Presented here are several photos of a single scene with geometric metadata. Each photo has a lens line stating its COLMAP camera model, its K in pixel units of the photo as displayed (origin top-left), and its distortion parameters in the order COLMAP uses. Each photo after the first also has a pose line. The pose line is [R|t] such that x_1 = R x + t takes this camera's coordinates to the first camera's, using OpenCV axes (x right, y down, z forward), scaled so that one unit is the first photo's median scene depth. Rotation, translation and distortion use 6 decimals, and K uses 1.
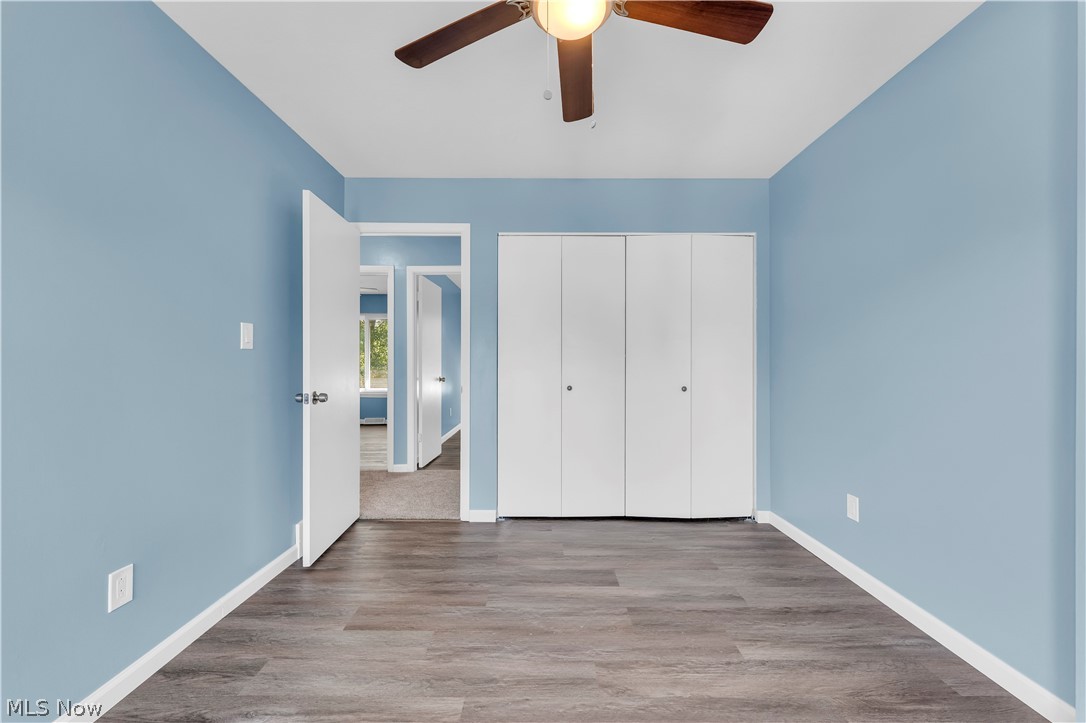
lens RADIAL K [[441.3, 0, 546.0], [0, 441.3, 362.8], [0, 0, 1]] dist [-0.001304, -0.000237]
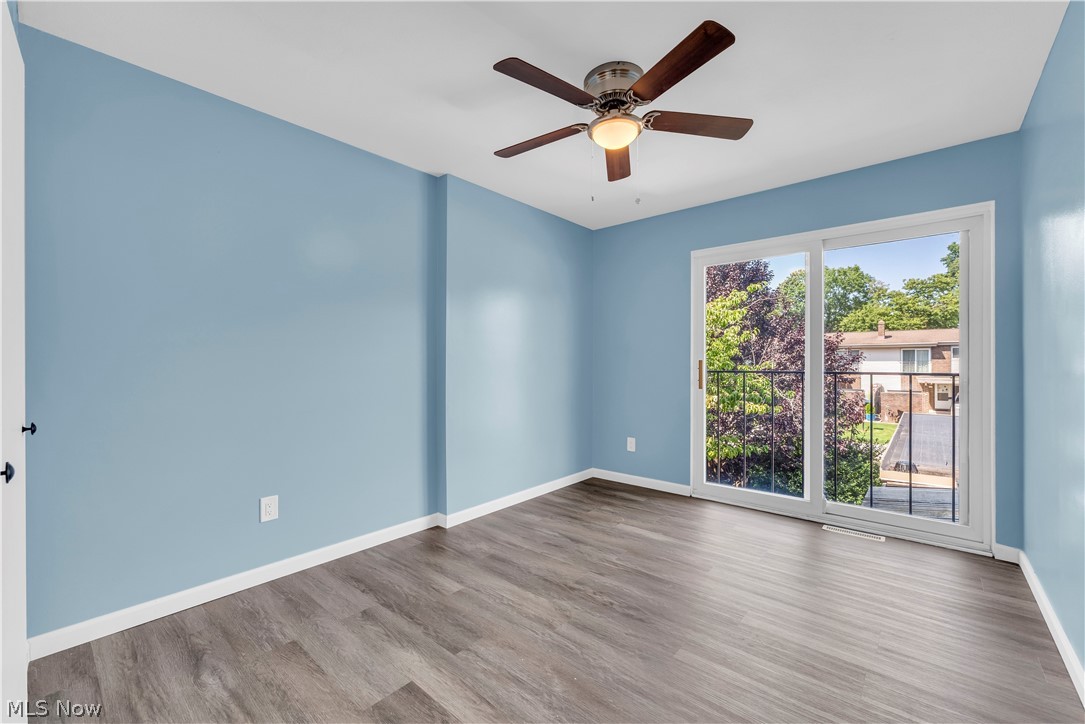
lens RADIAL K [[446.0, 0, 542.5], [0, 446.0, 362.0], [0, 0, 1]] dist [0.000354, -0.000356]
pose [[-0.752045, 0.003152, 0.659105, -0.584562], [-0.000538, 0.999985, -0.005396, -0.003623], [-0.659112, -0.004412, -0.752032, 1.761552]]
